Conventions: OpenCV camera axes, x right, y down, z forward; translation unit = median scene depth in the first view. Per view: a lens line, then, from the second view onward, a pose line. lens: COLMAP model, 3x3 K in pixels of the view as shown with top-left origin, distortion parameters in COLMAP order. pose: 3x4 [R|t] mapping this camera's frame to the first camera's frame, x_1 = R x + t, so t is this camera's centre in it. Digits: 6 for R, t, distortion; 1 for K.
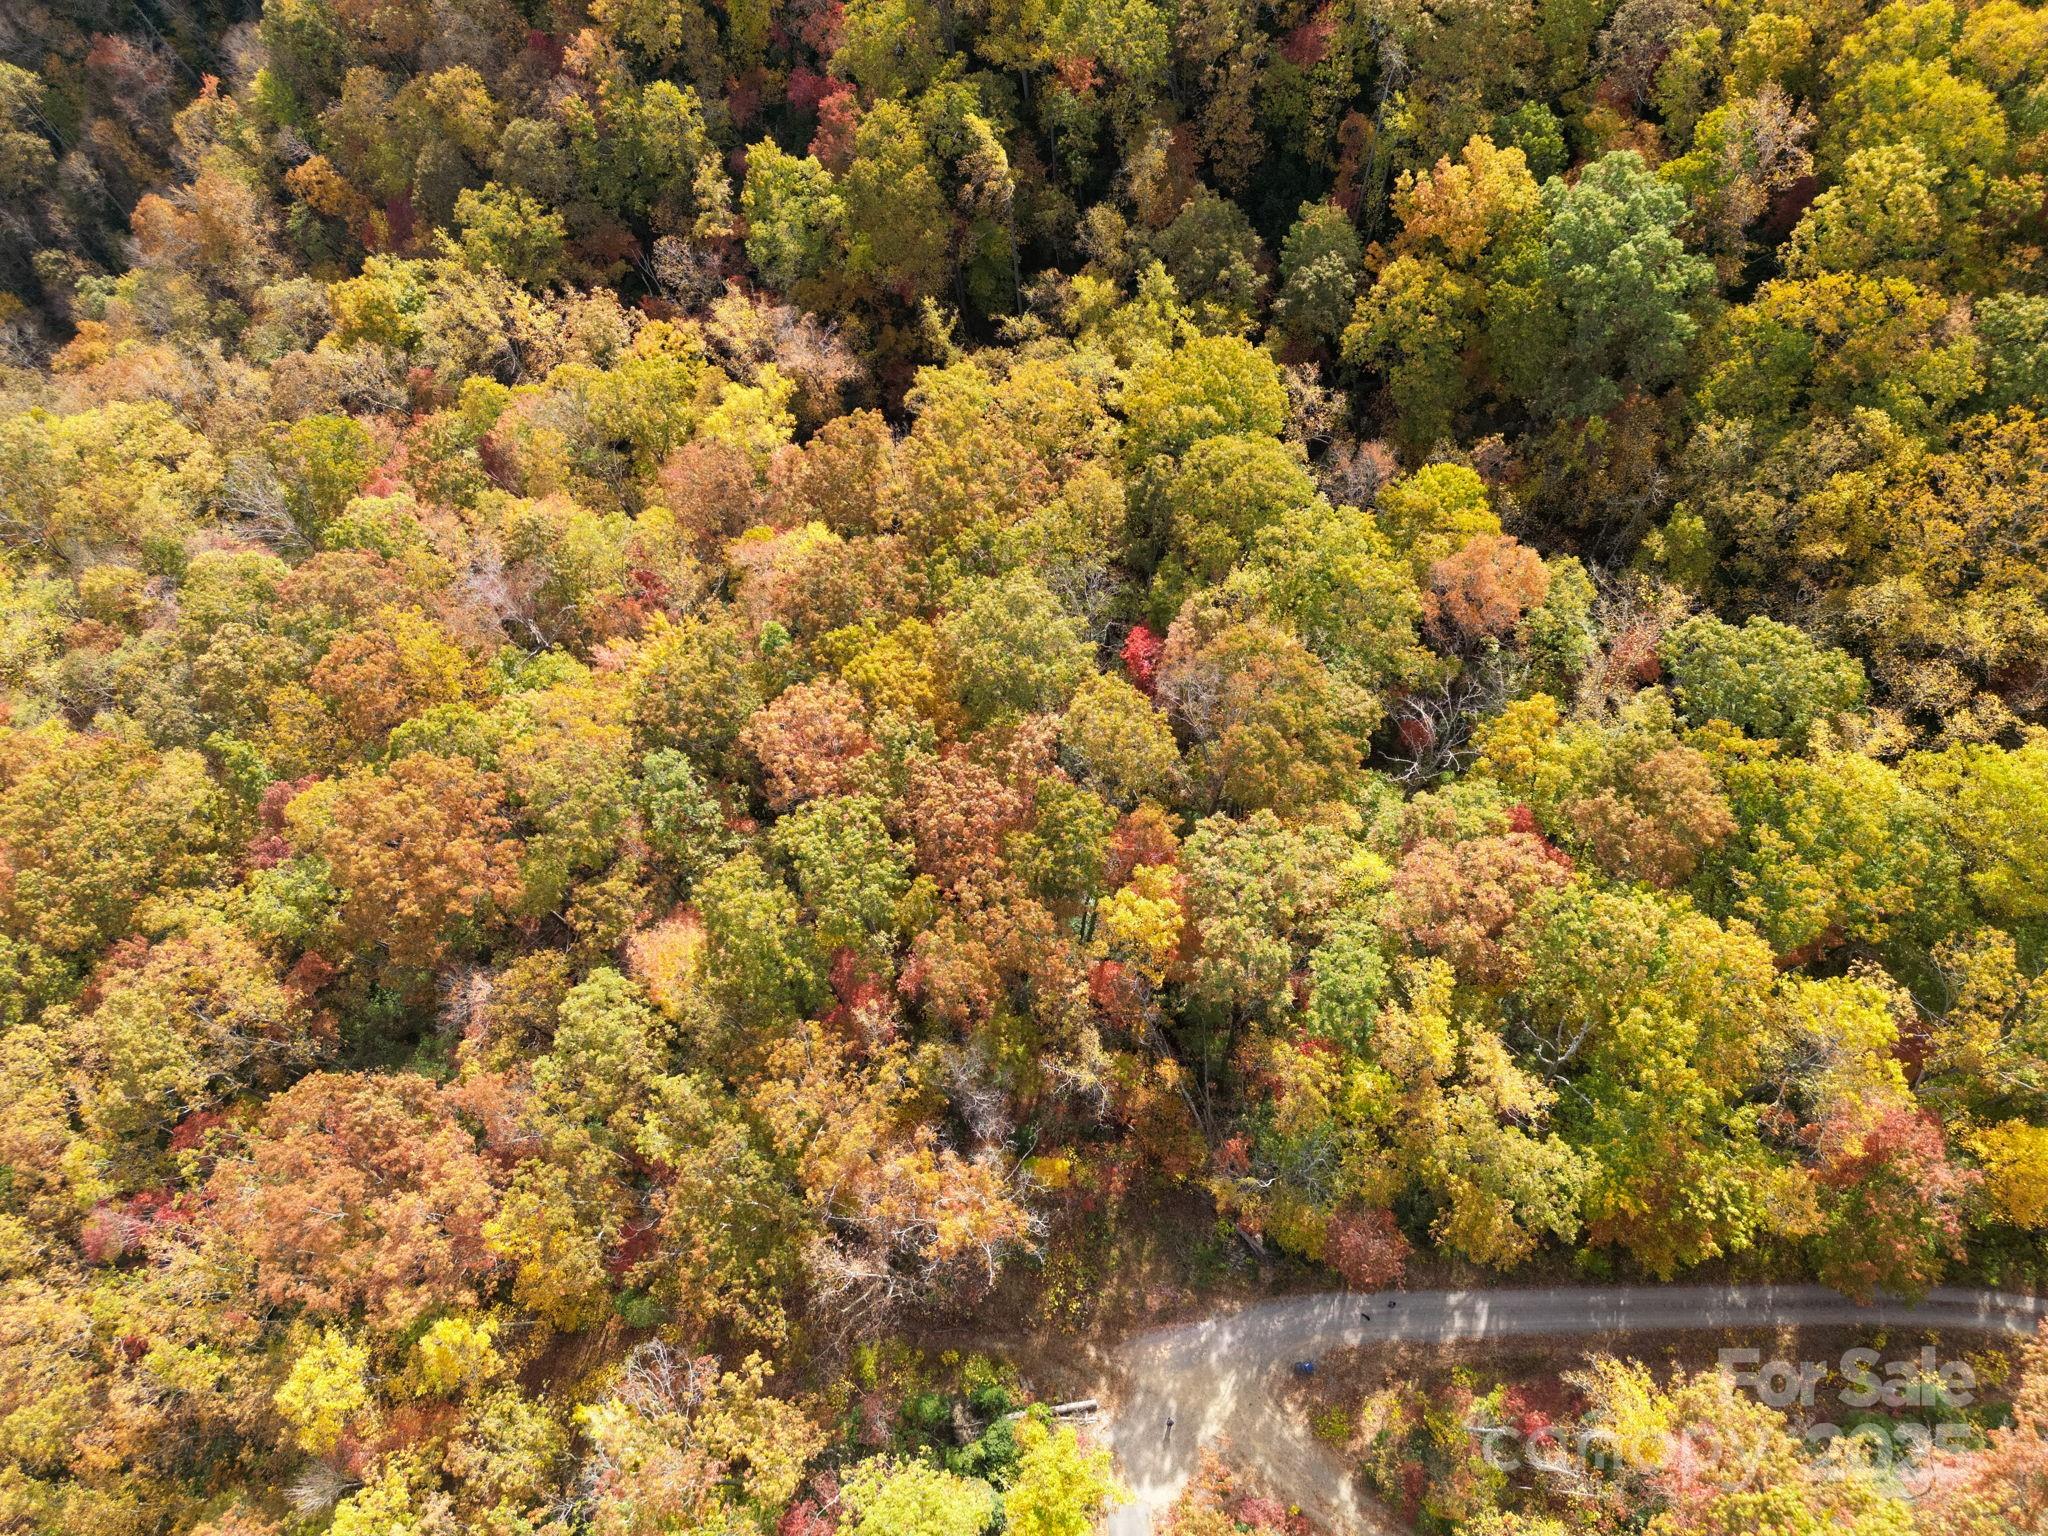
lens RADIAL K [[1441.3, 0, 1026.0], [0, 1441.3, 775.4], [0, 0, 1]] dist [0.060852, -0.041697]
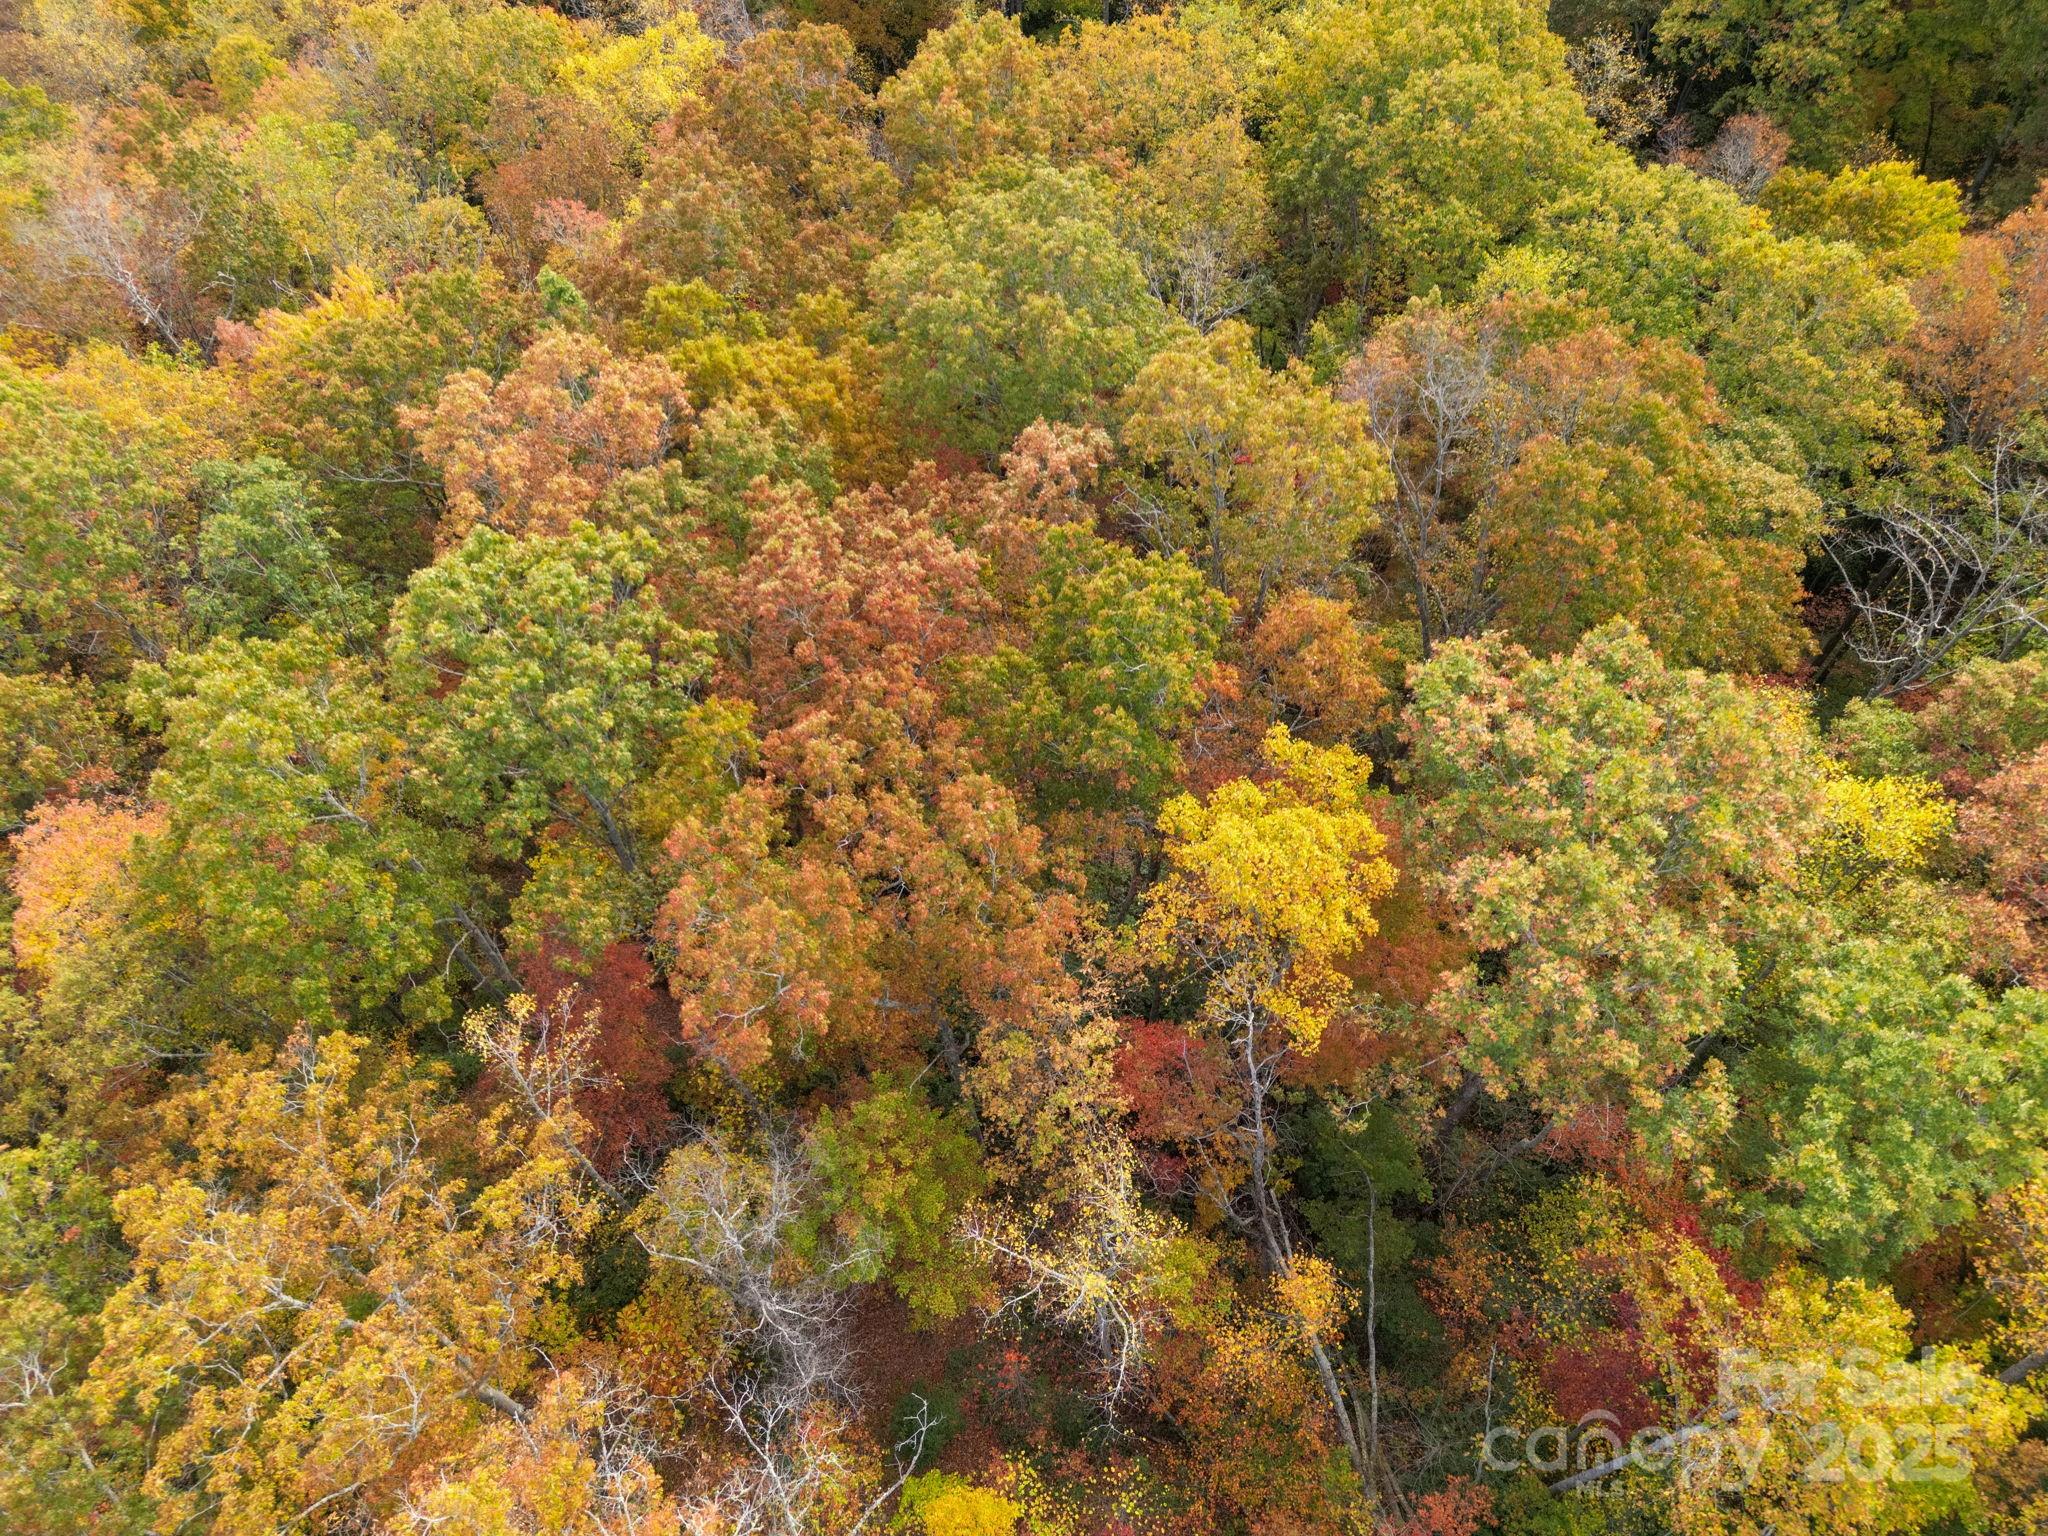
lens RADIAL K [[1441.3, 0, 1033.5], [0, 1441.3, 789.7], [0, 0, 1]] dist [0.060852, -0.041697]
pose [[0.994175, 0.101922, -0.035030, 0.026716], [-0.105025, 0.989155, -0.102670, 0.115819], [0.024186, 0.105751, 0.994098, 0.577642]]
